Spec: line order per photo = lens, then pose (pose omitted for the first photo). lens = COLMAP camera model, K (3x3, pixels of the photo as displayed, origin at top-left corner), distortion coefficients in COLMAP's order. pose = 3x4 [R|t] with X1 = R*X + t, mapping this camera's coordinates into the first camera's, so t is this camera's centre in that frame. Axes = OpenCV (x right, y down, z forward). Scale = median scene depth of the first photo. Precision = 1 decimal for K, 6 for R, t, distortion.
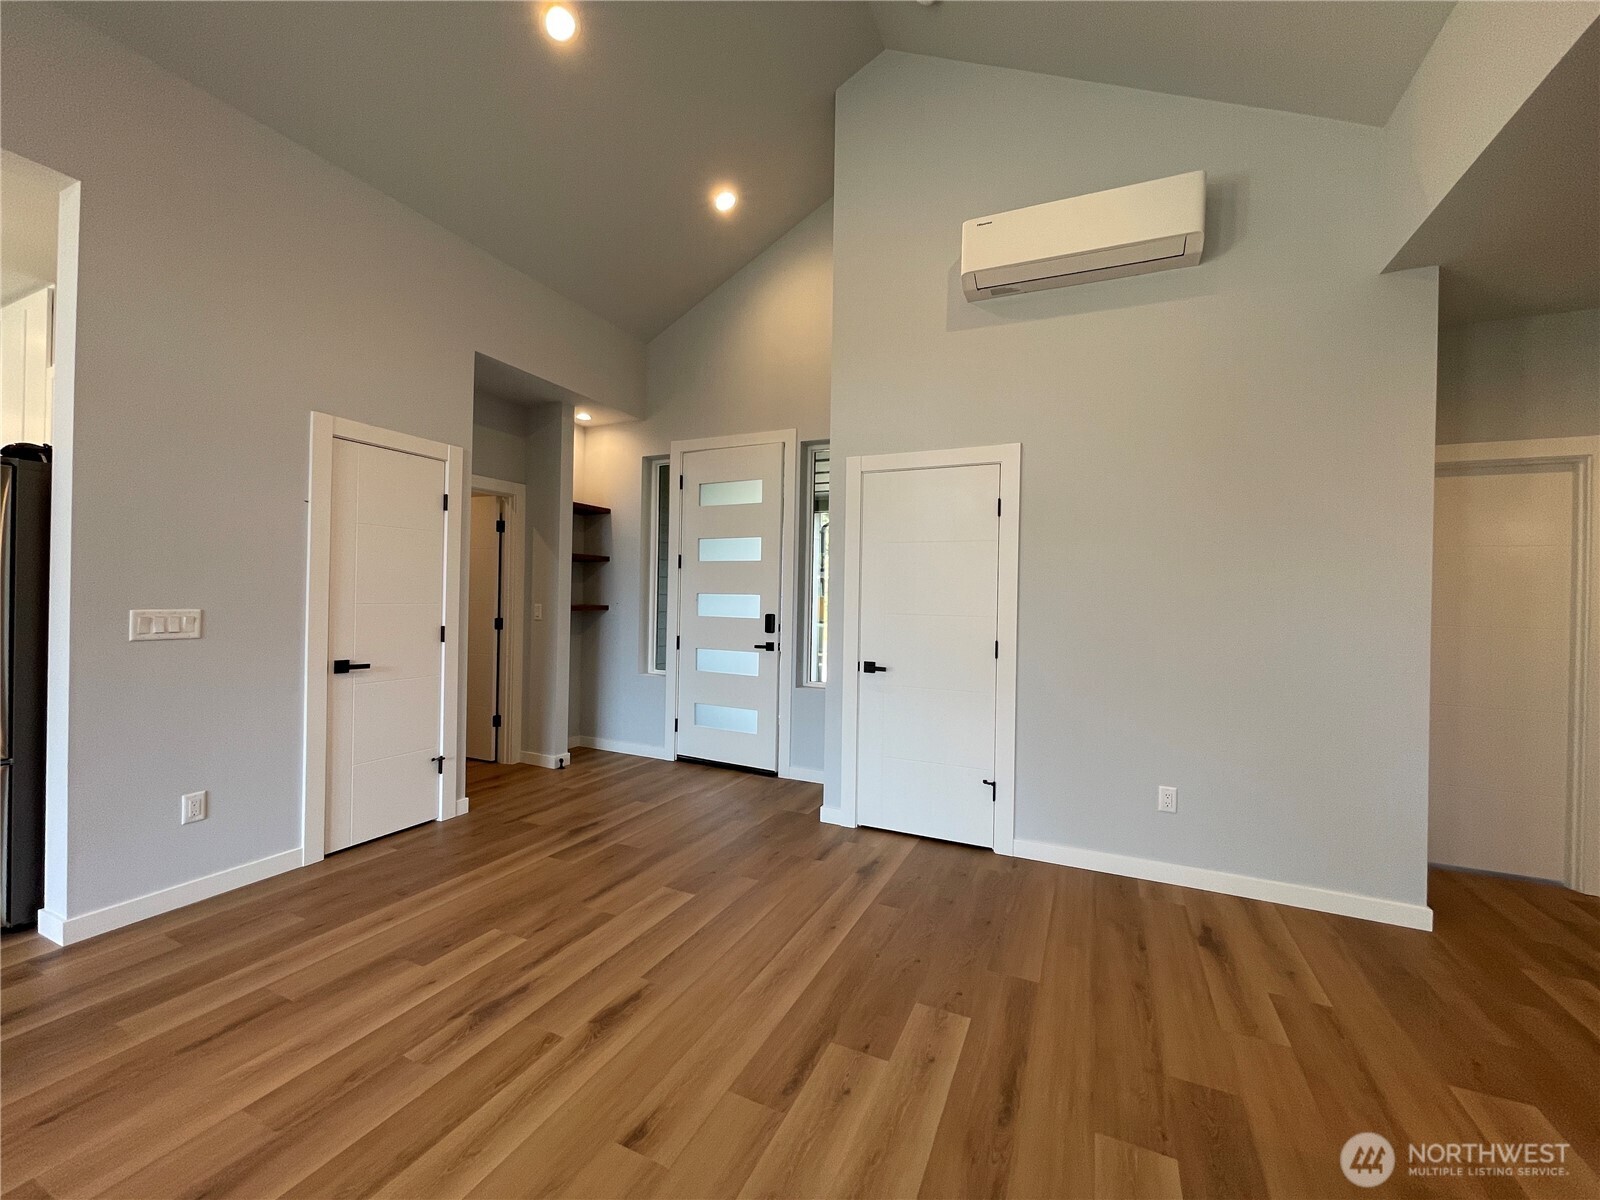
lens RADIAL K [[646.0, 0, 793.1], [0, 646.0, 595.1], [0, 0, 1]] dist [-0.000924, 0.000006]
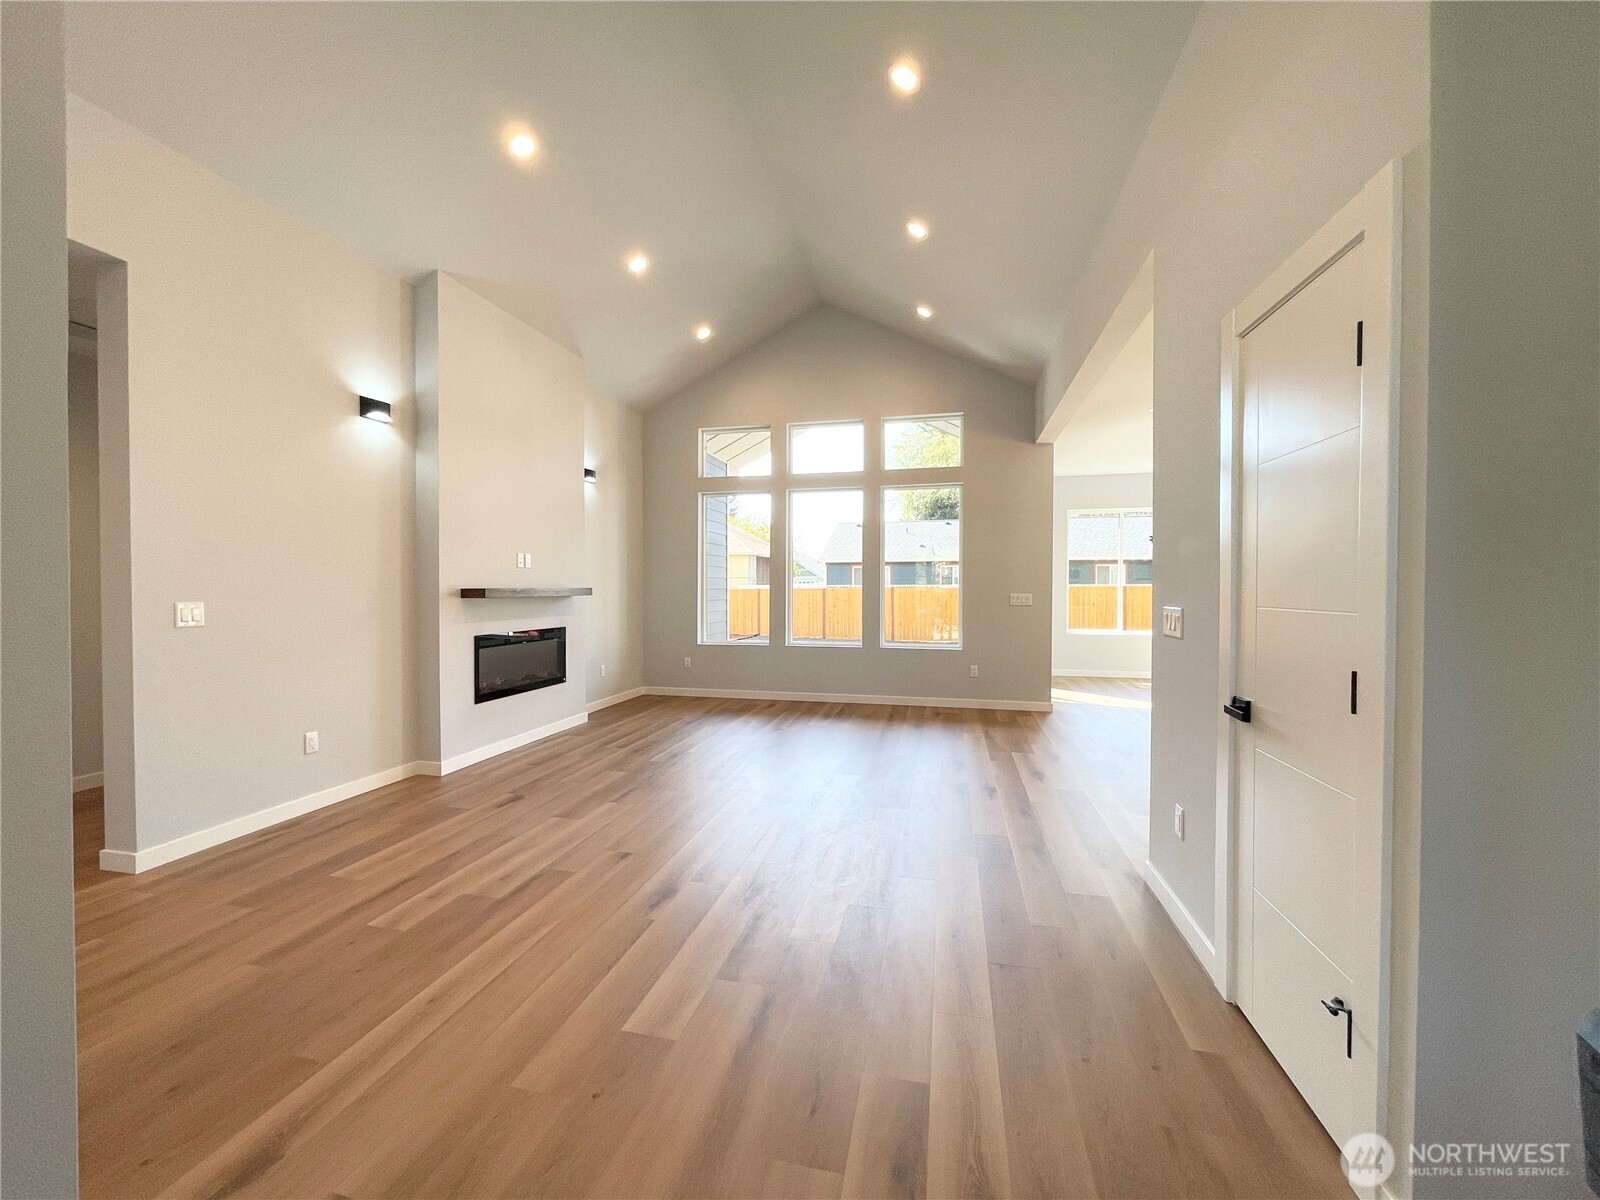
lens RADIAL K [[646.0, 0, 793.1], [0, 646.0, 595.1], [0, 0, 1]] dist [-0.000924, 0.000006]
pose [[-0.978563, -0.018811, -0.205087, -0.231539], [-0.020118, 0.999788, 0.004292, 0.010830], [0.204963, 0.008326, -0.978734, 2.178065]]
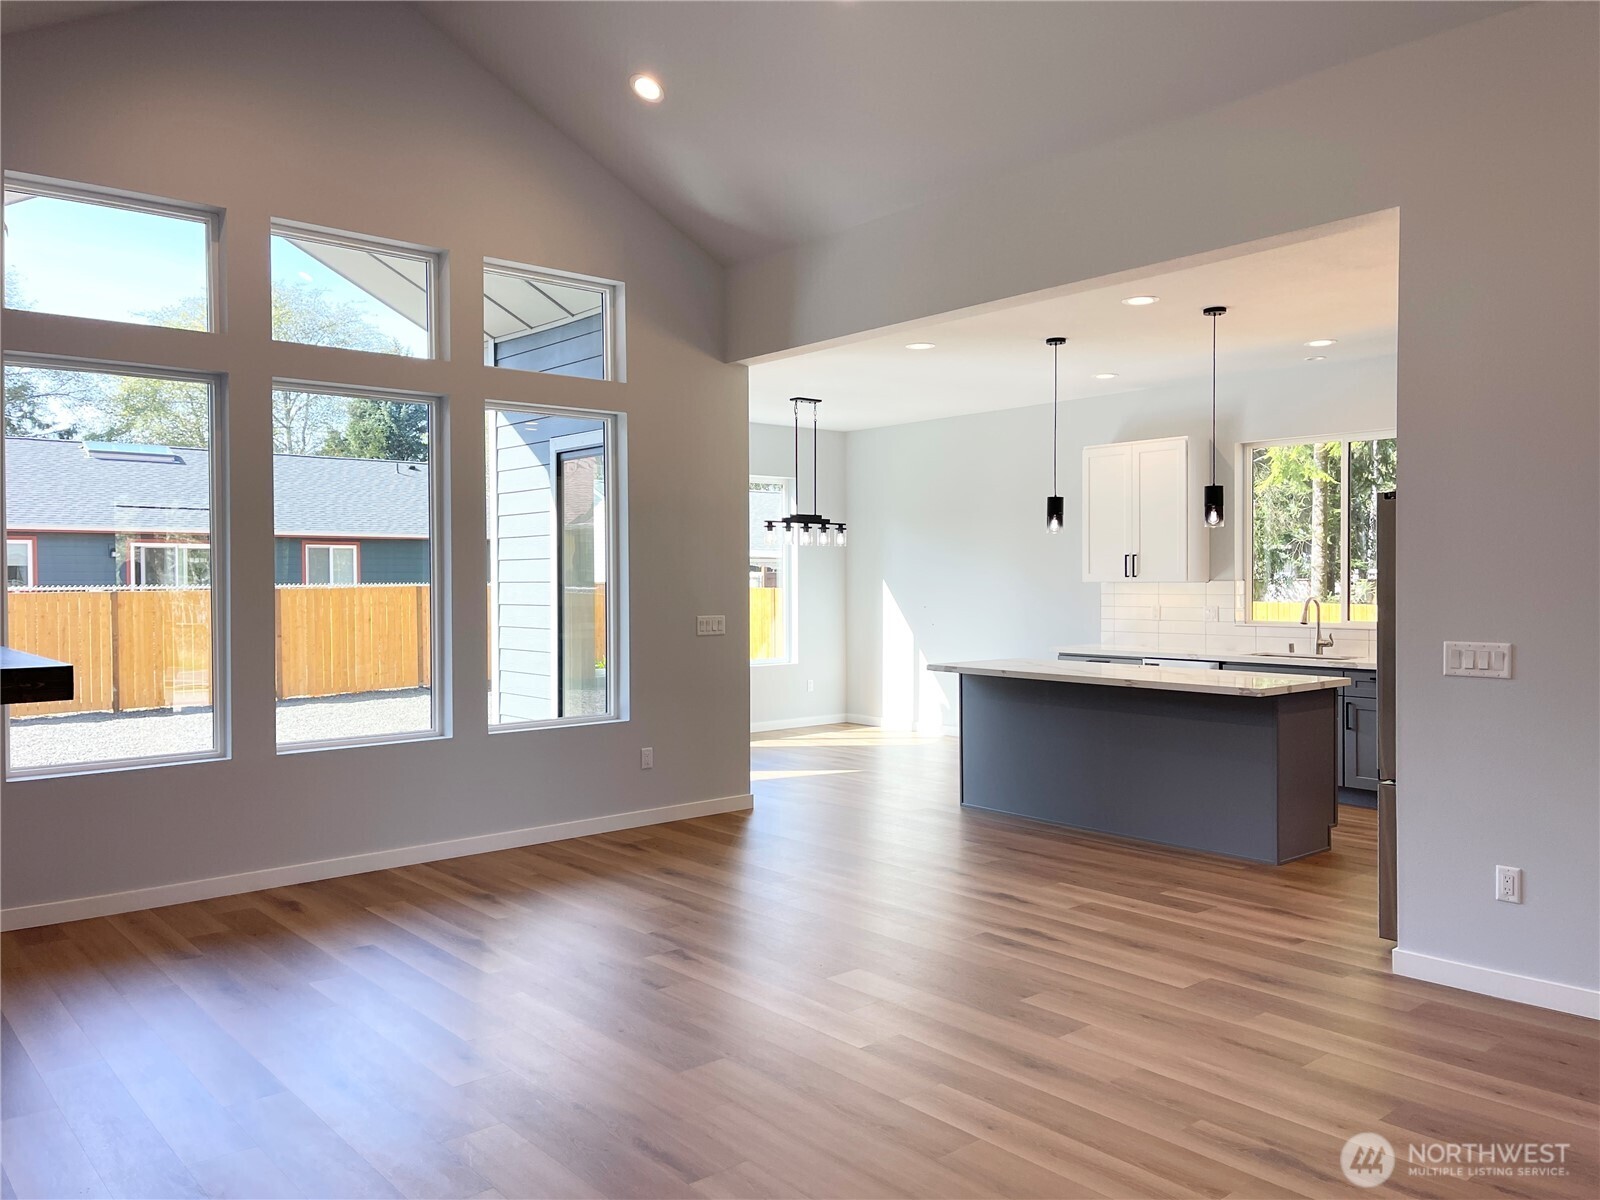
lens RADIAL K [[1224.2, 0, 800.0], [0, 1224.2, 600.0], [0, 0, 1]] dist [0.043755, -0.001356]
pose [[-0.412908, 0.000557, -0.910773, 1.075956], [0.003630, 0.999993, -0.001034, -0.042120], [0.910765, -0.003733, -0.412907, 1.010991]]
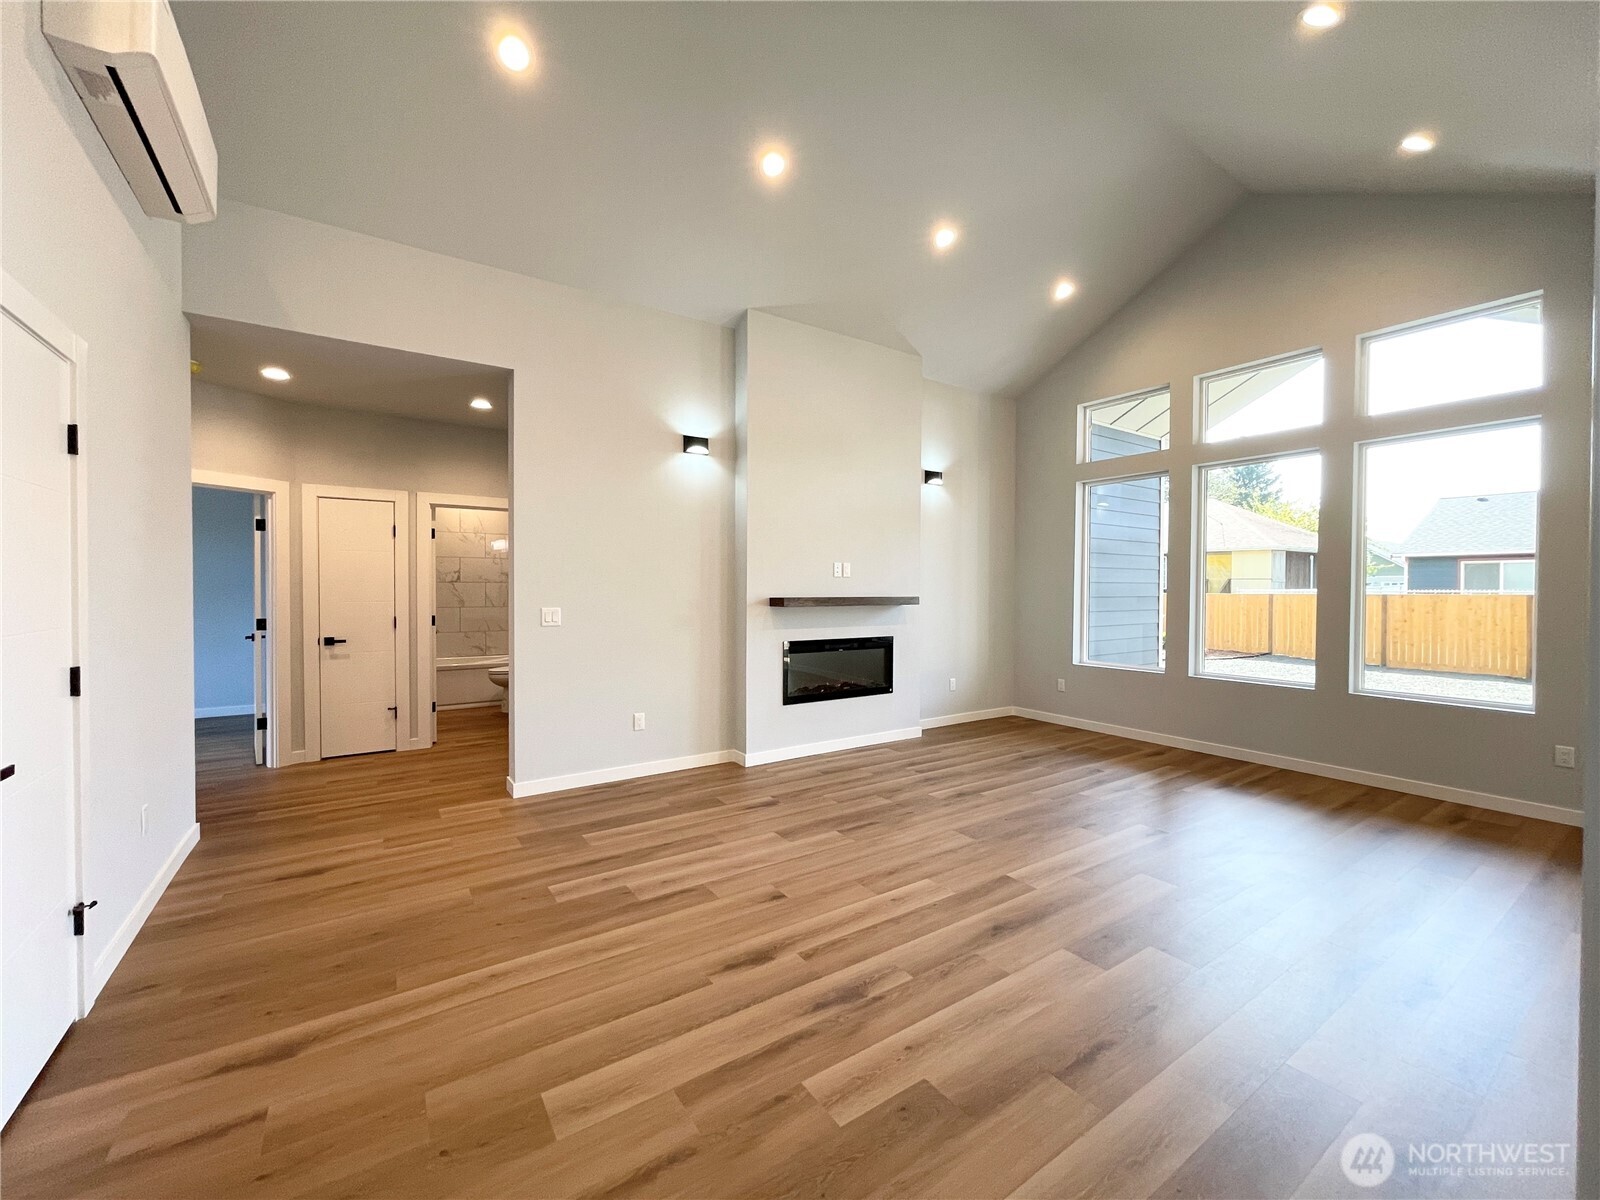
lens RADIAL K [[646.0, 0, 793.1], [0, 646.0, 595.1], [0, 0, 1]] dist [-0.000924, 0.000006]
pose [[-0.859309, -0.031130, 0.510508, -0.844076], [-0.024901, 0.999509, 0.019034, -0.034258], [-0.510850, 0.003644, -0.859662, 1.813025]]
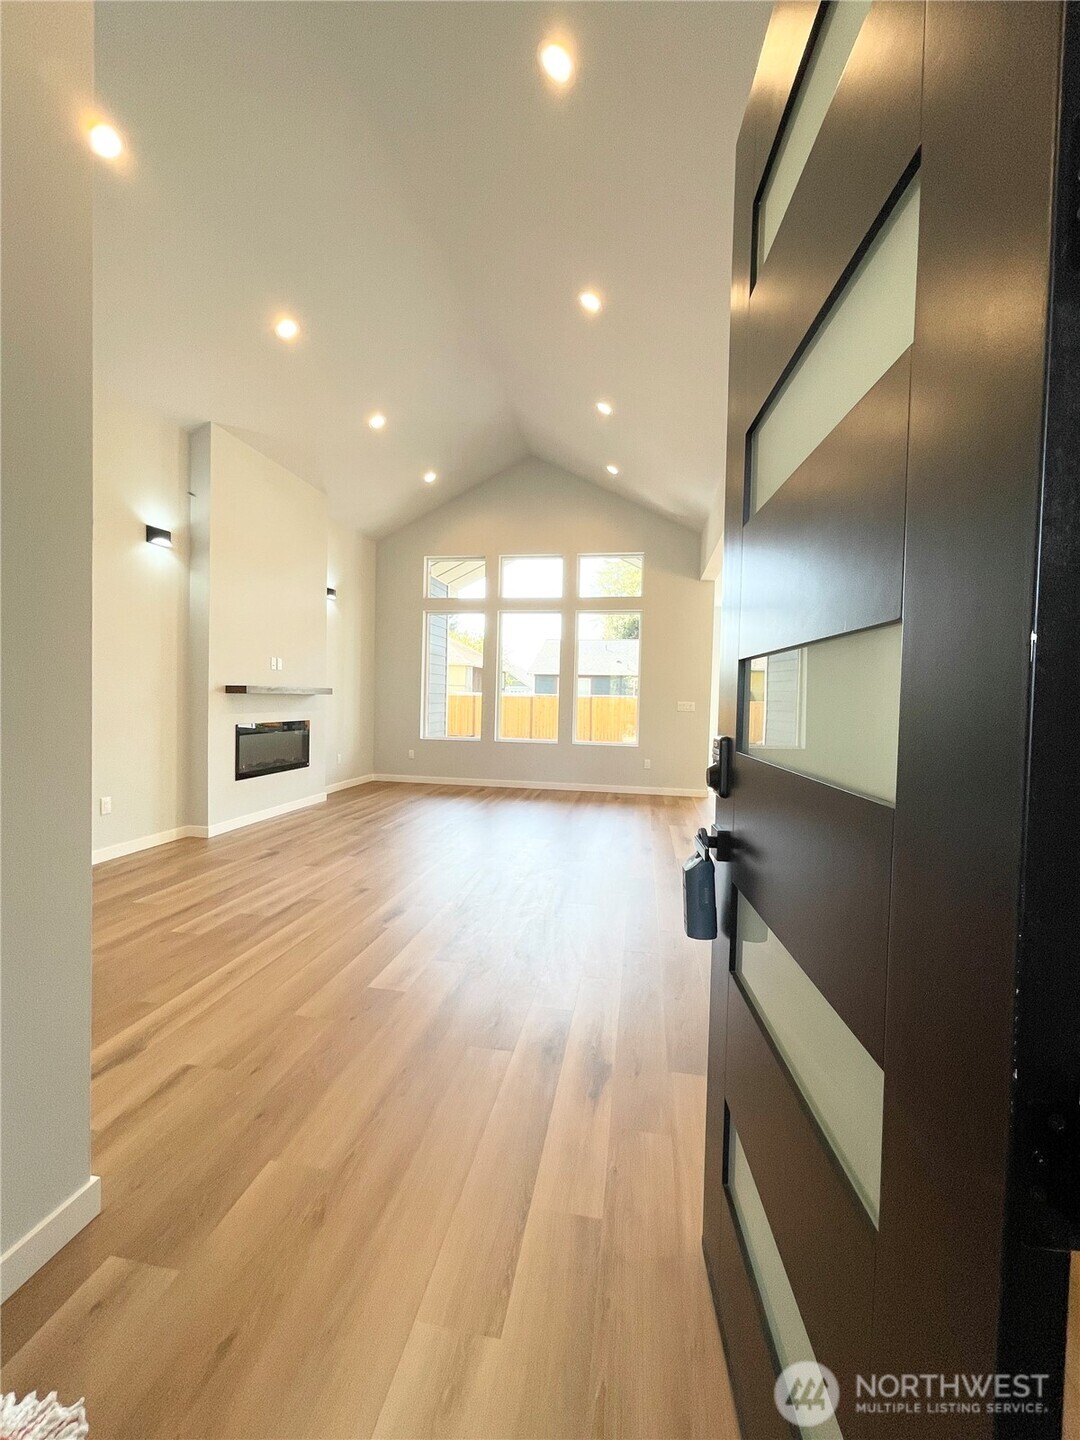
lens RADIAL K [[580.6, 0, 542.8], [0, 580.6, 712.8], [0, 0, 1]] dist [-0.001832, -0.000144]
pose [[-0.962817, -0.036254, -0.267709, -0.202184], [-0.042705, 0.998920, 0.018311, 0.033226], [0.266756, 0.029063, -0.963326, 2.453355]]
